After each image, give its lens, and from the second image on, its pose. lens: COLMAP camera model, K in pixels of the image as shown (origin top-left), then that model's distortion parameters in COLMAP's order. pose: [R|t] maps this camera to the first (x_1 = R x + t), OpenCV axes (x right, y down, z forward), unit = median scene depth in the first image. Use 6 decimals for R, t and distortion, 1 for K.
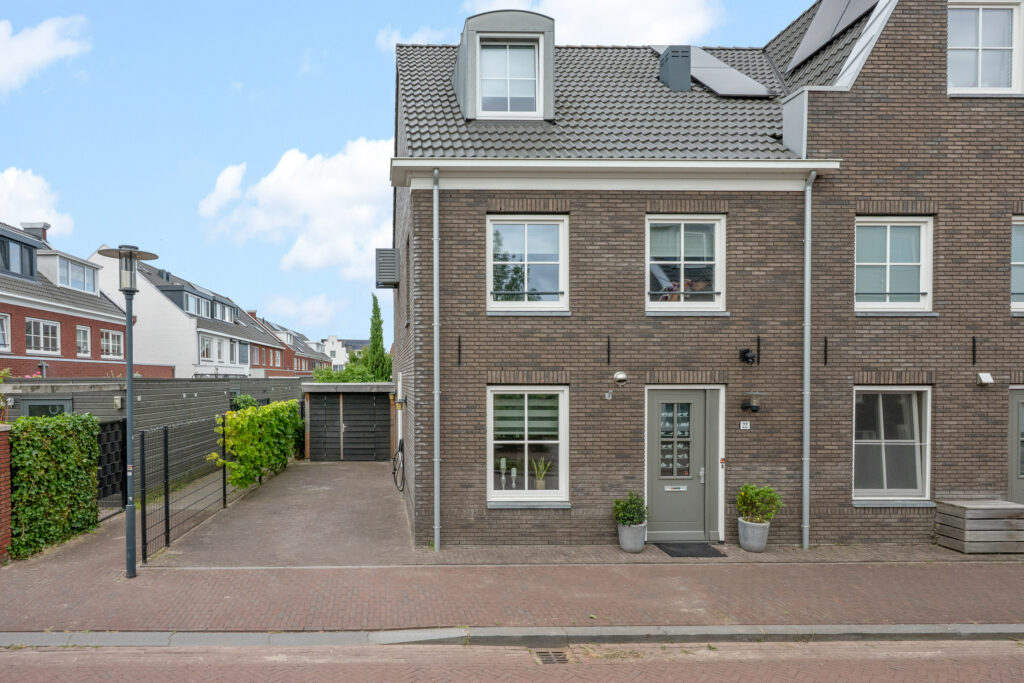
lens RADIAL K [[510.5, 0, 383.3], [0, 510.5, 384.3], [0, 0, 1]] dist [-0.001408, 0.000677]
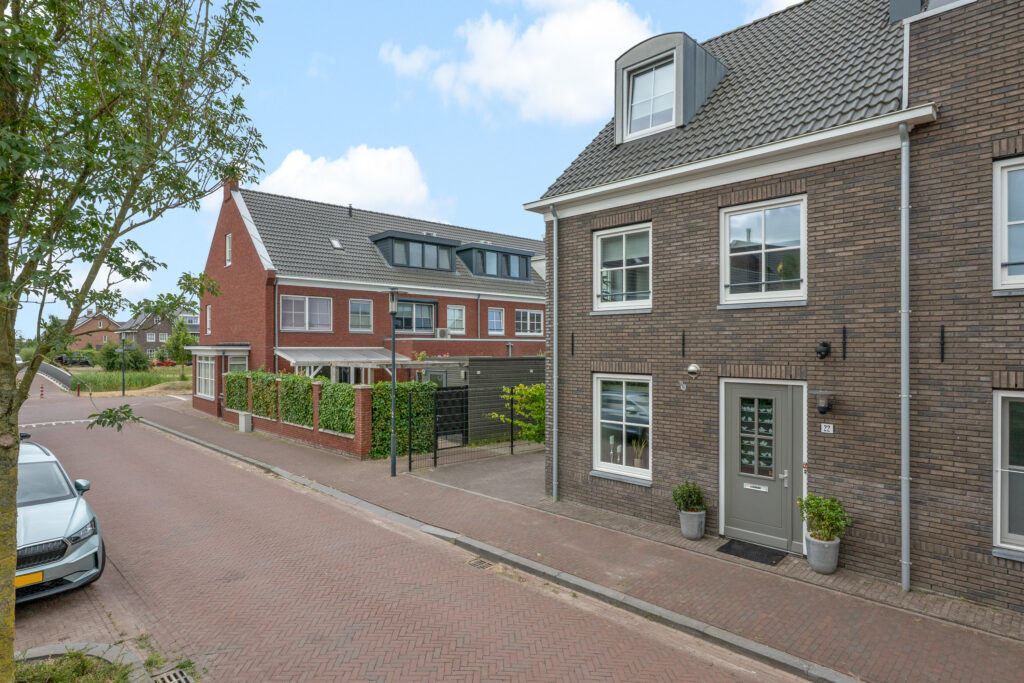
lens RADIAL K [[497.6, 0, 519.0], [0, 497.6, 347.3], [0, 0, 1]] dist [0.000166, -0.000035]
pose [[0.746111, -0.000543, -0.665821, 0.878794], [-0.011867, 0.999830, -0.014113, -0.040592], [0.665716, 0.018431, 0.745978, 0.004804]]
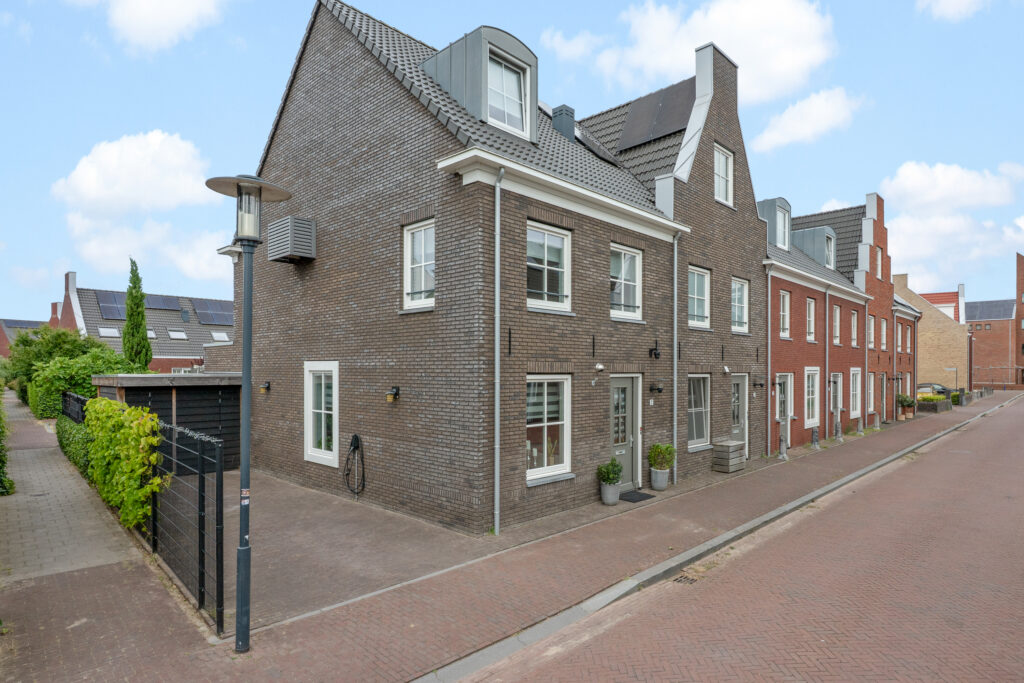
lens RADIAL K [[551.5, 0, 473.2], [0, 551.5, 366.8], [0, 0, 1]] dist [-0.005268, -0.000300]
pose [[0.742677, 0.005361, 0.669628, -0.678052], [0.005755, 0.999880, -0.014387, 0.001940], [-0.669625, 0.014539, 0.742557, 0.200153]]
